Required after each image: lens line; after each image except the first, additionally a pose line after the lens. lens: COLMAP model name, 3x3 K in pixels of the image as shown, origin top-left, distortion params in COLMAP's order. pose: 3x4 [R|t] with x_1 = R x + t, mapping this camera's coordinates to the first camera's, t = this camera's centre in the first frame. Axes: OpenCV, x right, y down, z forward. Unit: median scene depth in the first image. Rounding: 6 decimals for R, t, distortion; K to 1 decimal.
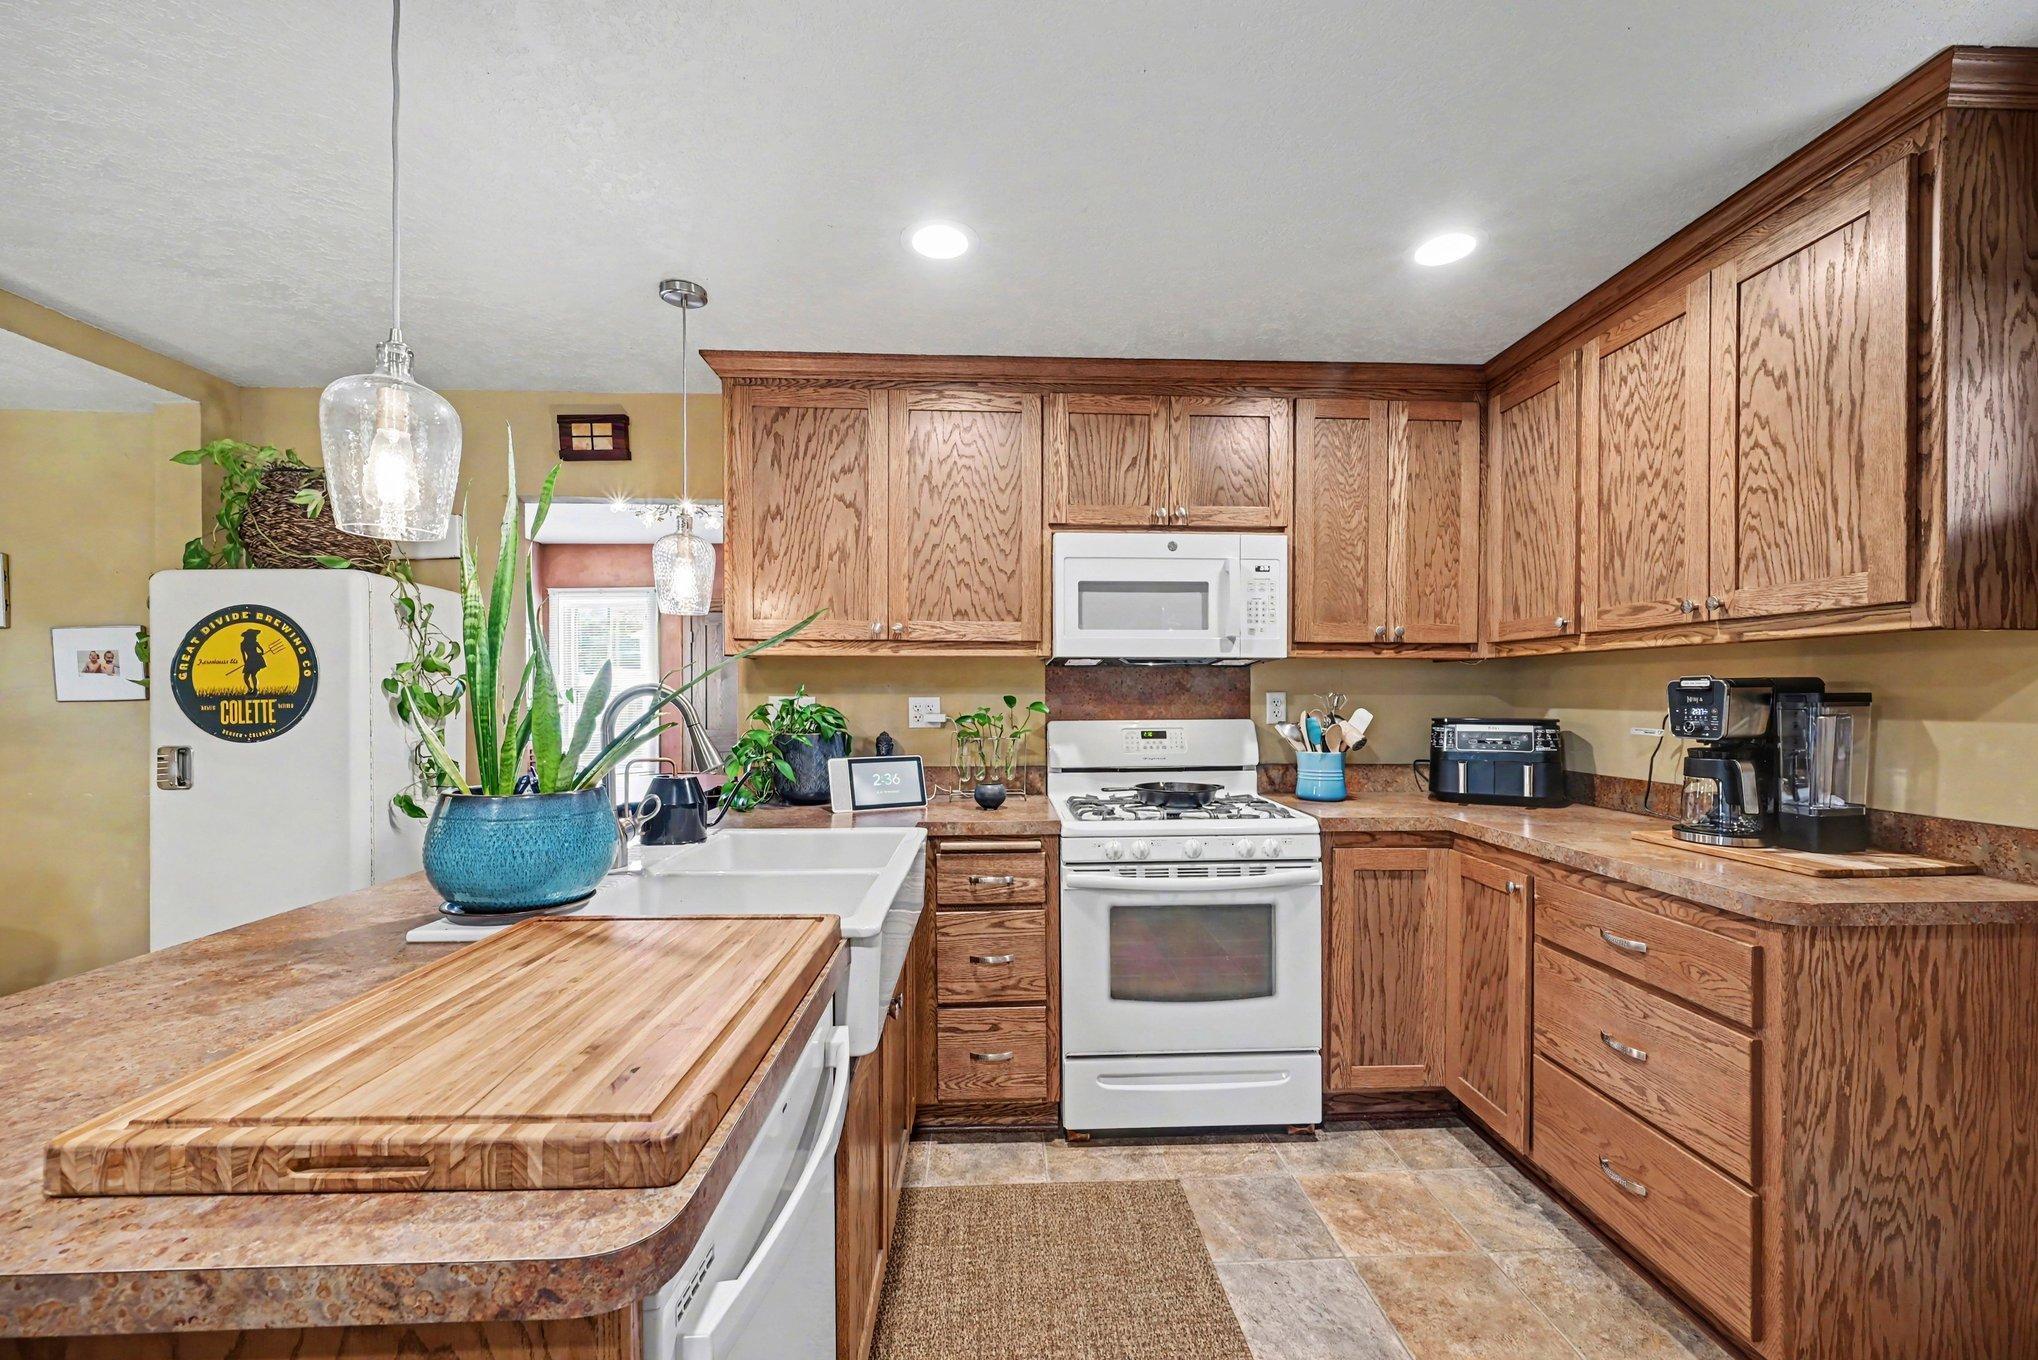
lens RADIAL K [[806.6, 0, 1023.0], [0, 806.6, 694.1], [0, 0, 1]] dist [-0.001050, -0.000126]
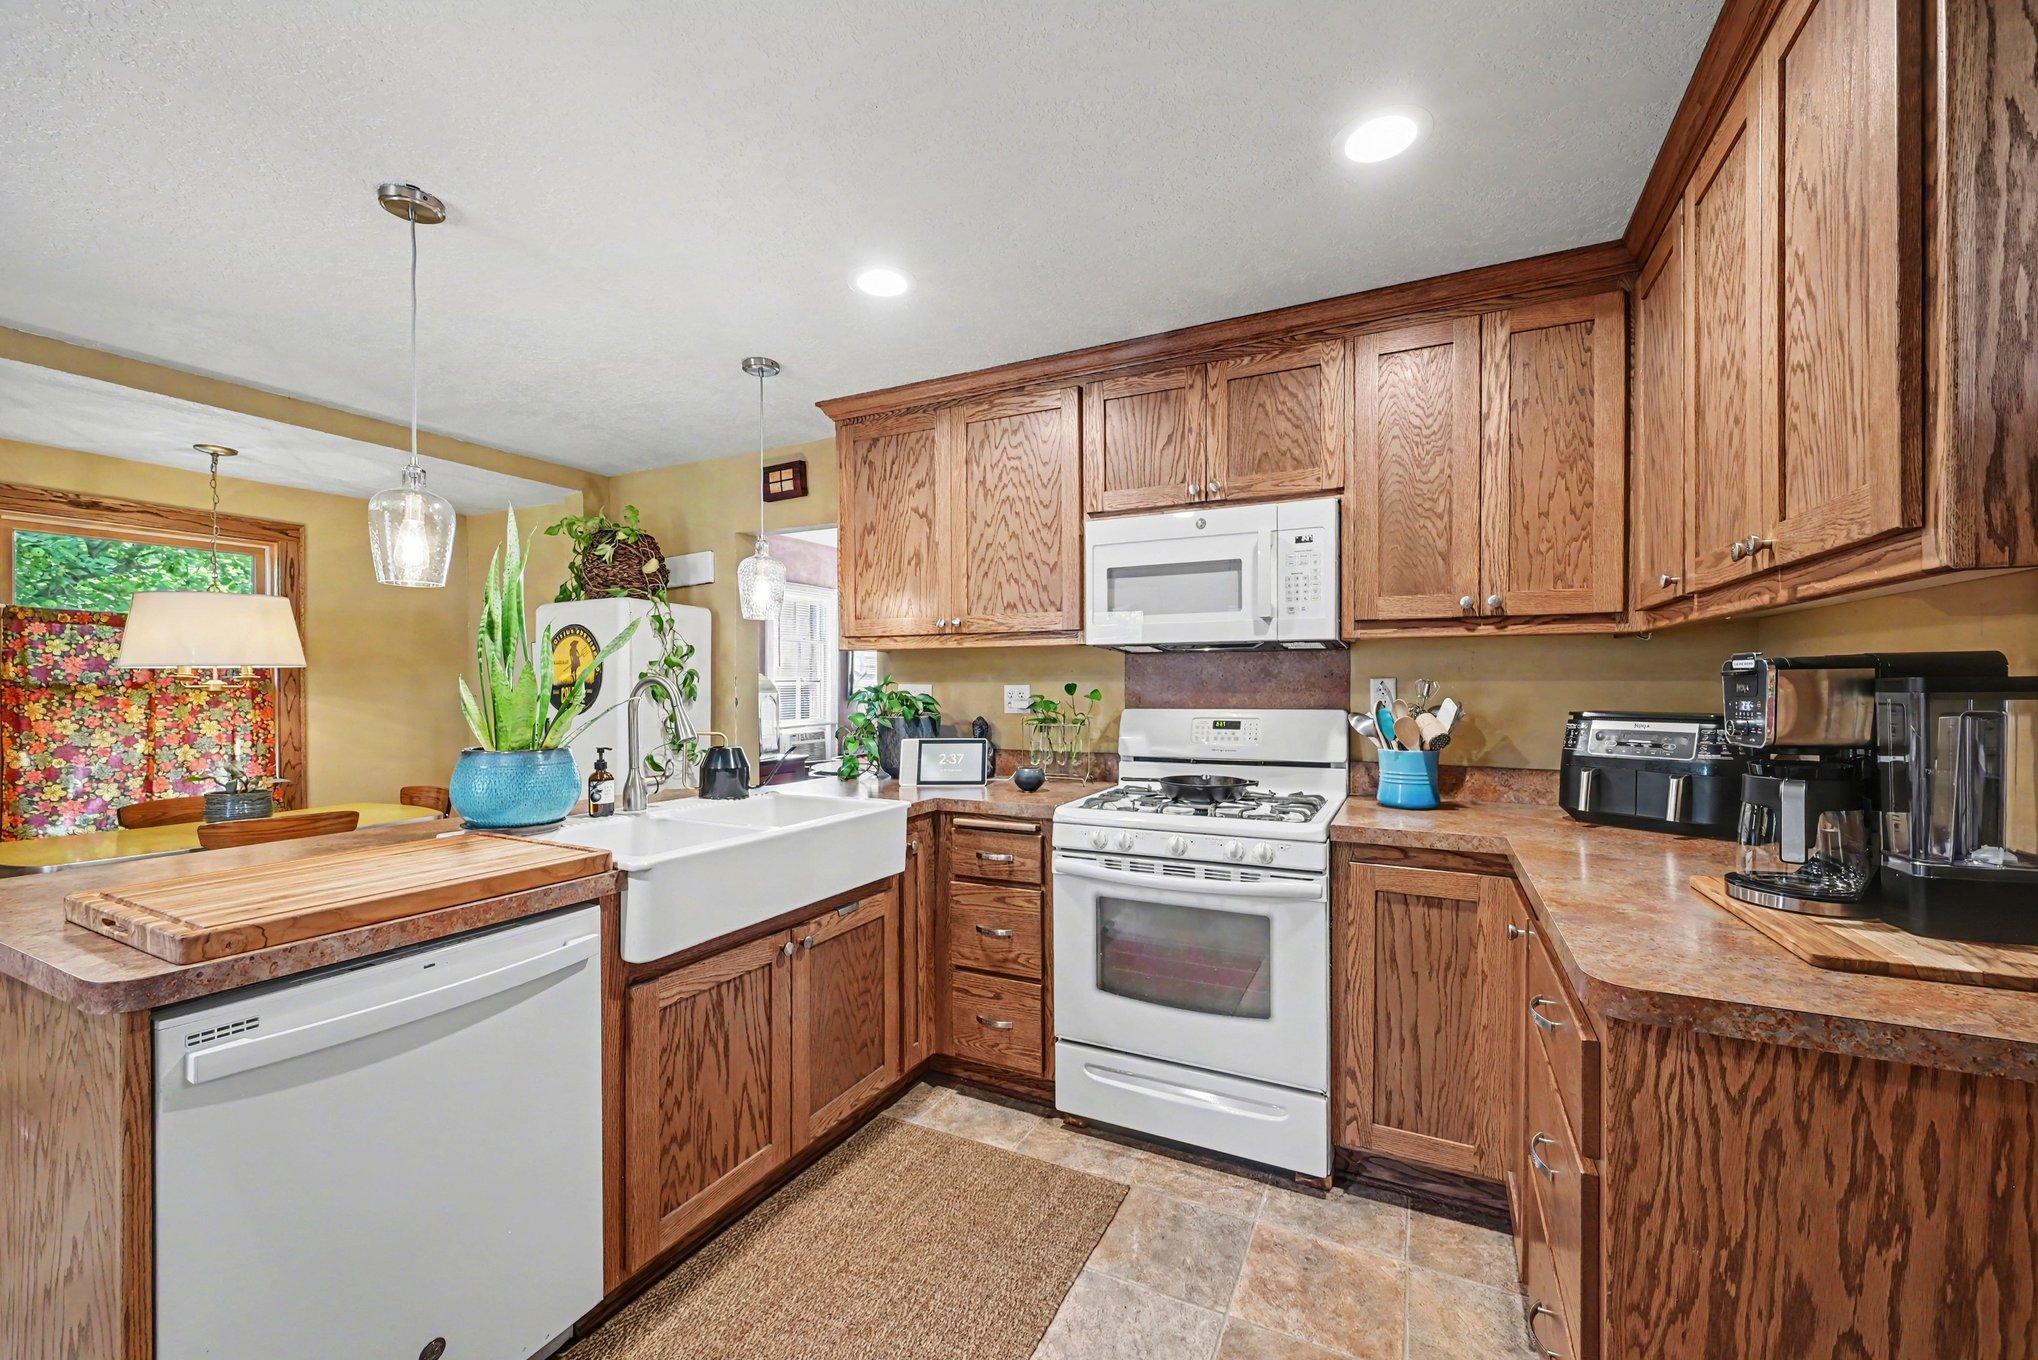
lens RADIAL K [[800.4, 0, 1019.0], [0, 800.4, 680.0], [0, 0, 1]] dist [-0.000487, -0.000087]
pose [[0.874229, -0.004115, -0.485496, 0.471707], [0.003610, 0.999992, -0.001976, -0.000665], [0.485500, -0.000025, 0.874237, 0.087117]]
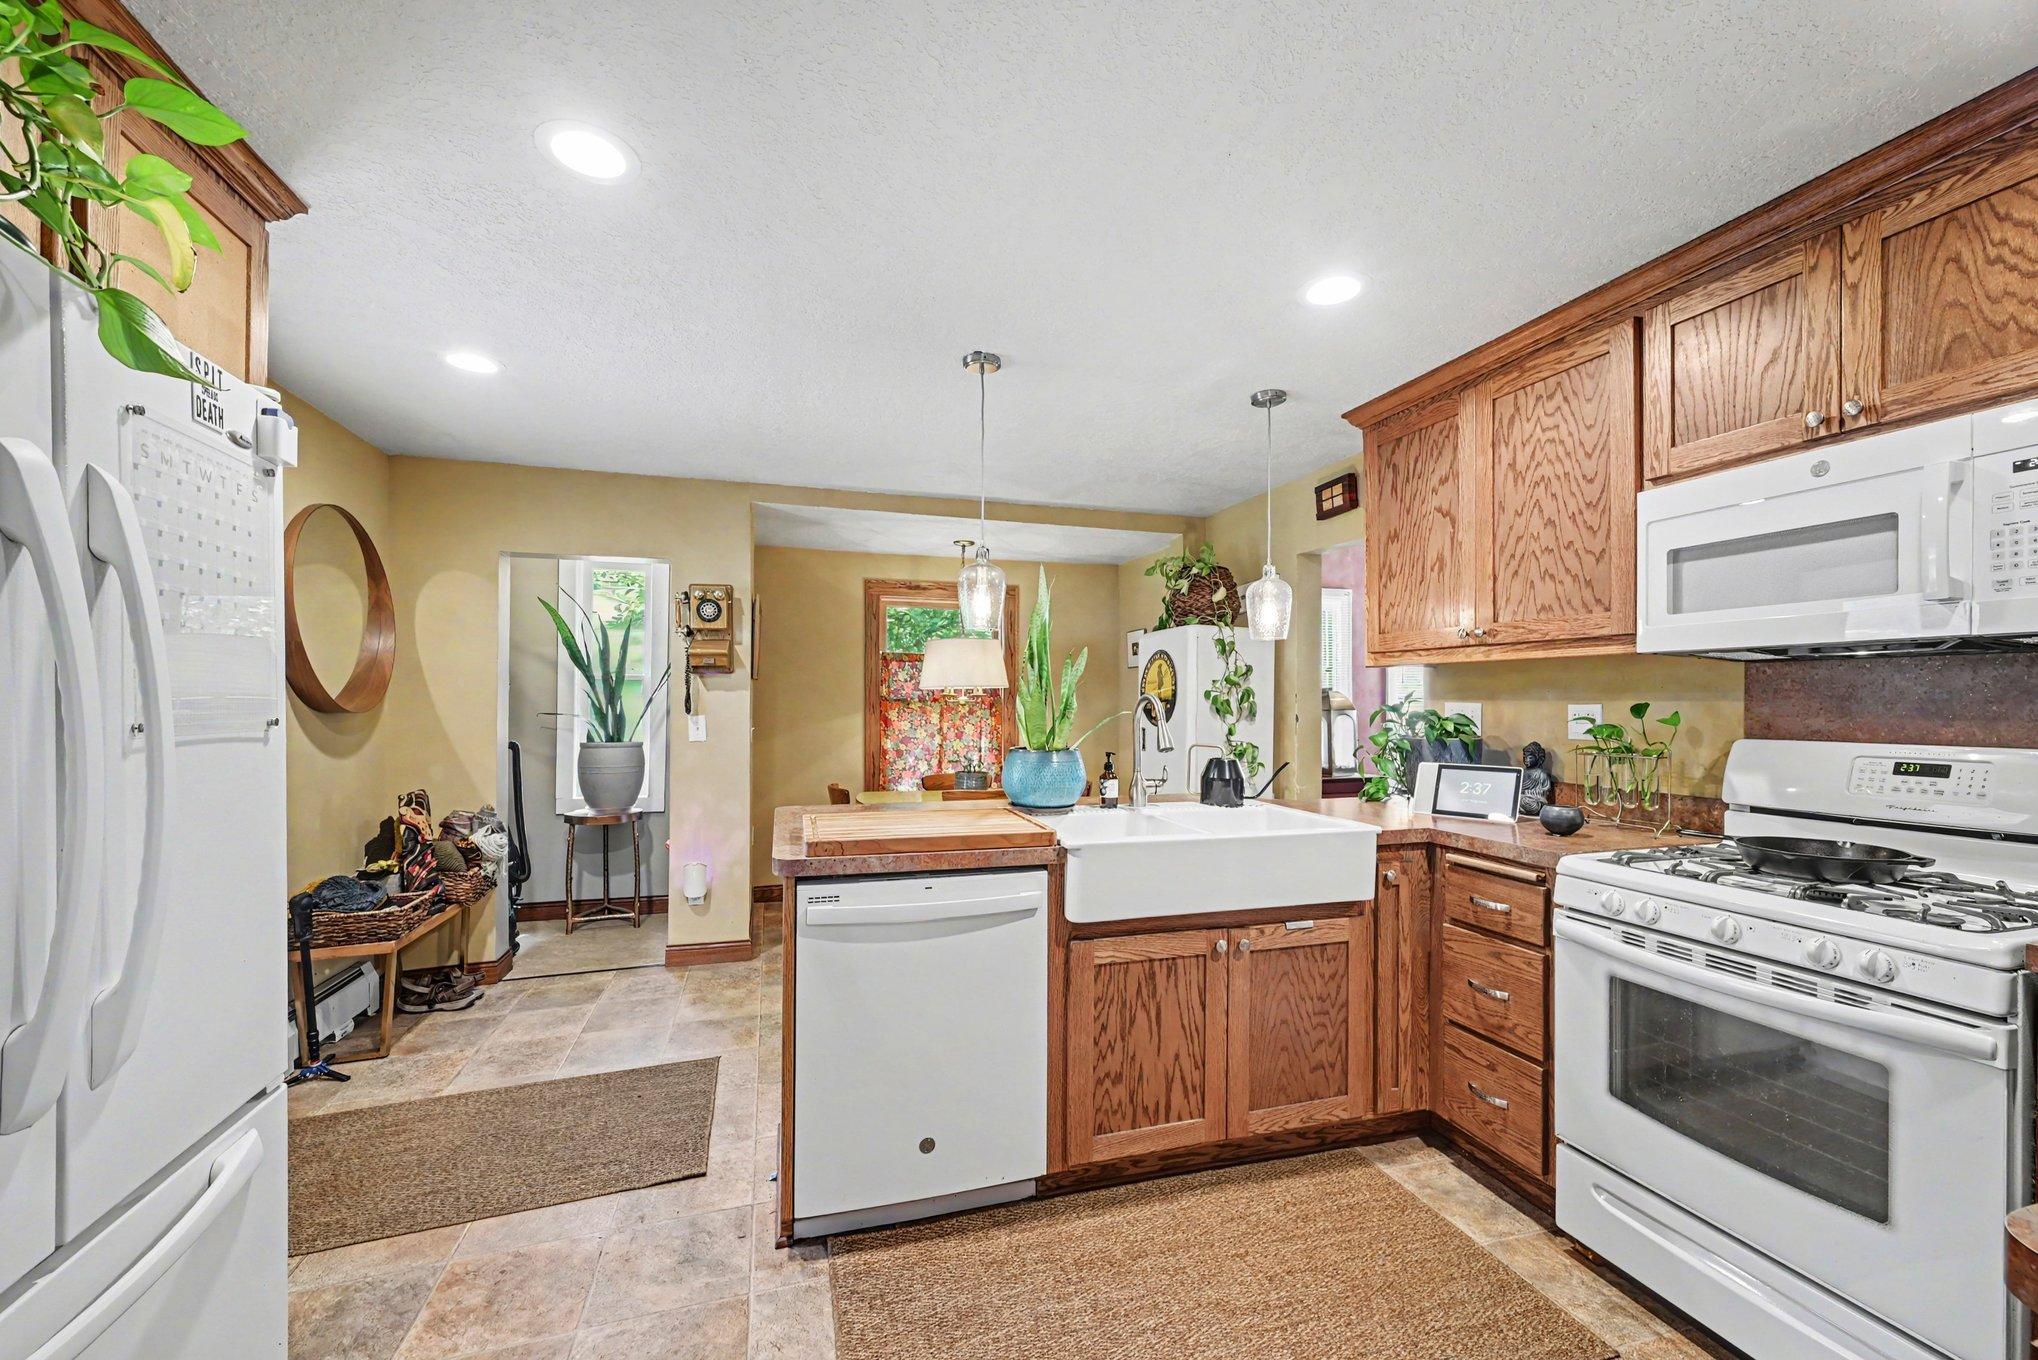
lens RADIAL K [[814.7, 0, 1034.5], [0, 814.7, 701.3], [0, 0, 1]] dist [0.000853, -0.000024]
pose [[0.261648, 0.002644, -0.965160, 0.672958], [-0.000590, 0.999996, 0.002580, -0.001457], [0.965163, -0.000105, 0.261648, 0.244233]]
